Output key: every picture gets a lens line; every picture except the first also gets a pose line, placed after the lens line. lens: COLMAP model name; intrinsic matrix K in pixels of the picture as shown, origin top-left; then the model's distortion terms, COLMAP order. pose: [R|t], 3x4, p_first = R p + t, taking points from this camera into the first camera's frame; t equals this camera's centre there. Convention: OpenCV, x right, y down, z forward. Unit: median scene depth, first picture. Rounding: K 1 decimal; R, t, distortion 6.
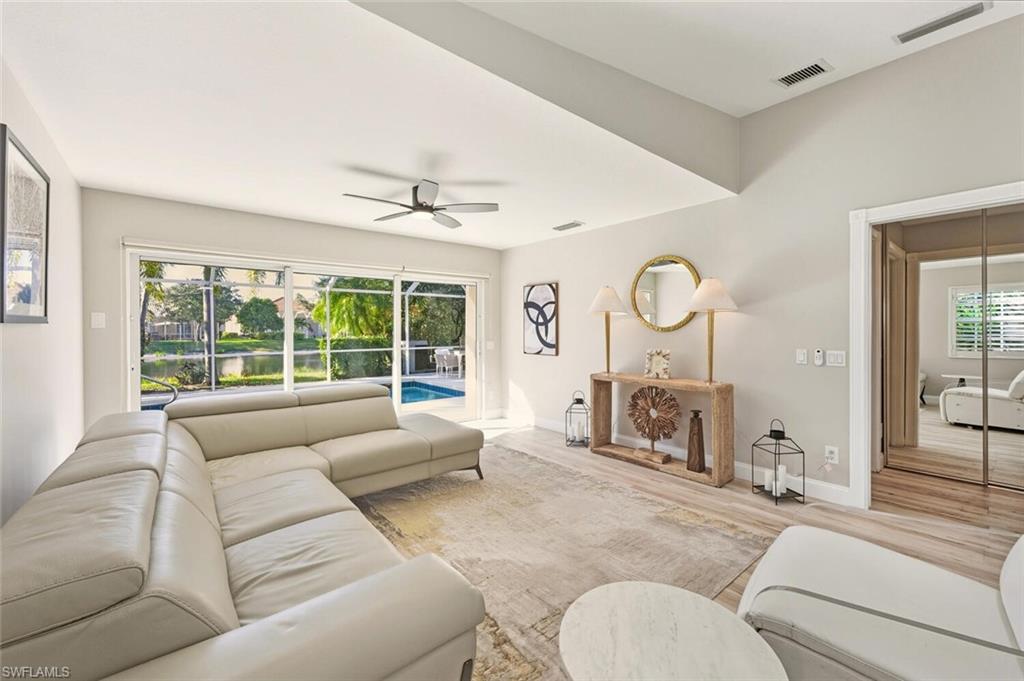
lens RADIAL K [[420.2, 0, 512.1], [0, 420.2, 331.0], [0, 0, 1]] dist [-0.001860, 0.001257]
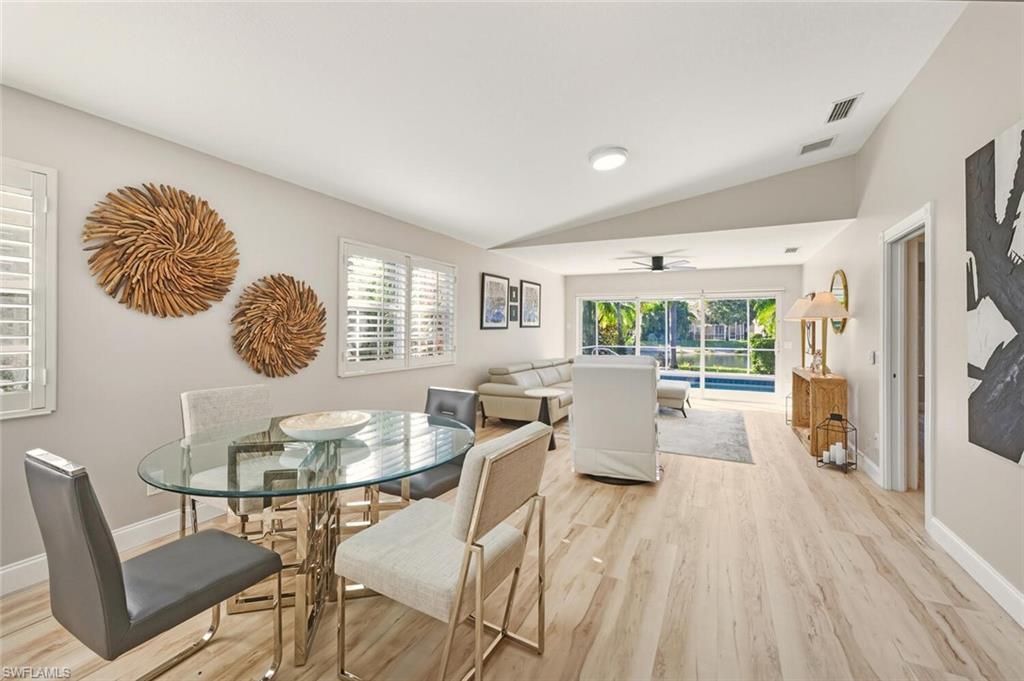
lens RADIAL K [[420.2, 0, 512.7], [0, 420.2, 335.6], [0, 0, 1]] dist [-0.001860, 0.001257]
pose [[0.396648, 0.020683, -0.917738, 0.172502], [-0.015288, 0.999756, 0.015925, -0.000350], [0.917844, 0.007714, 0.396867, -0.048824]]
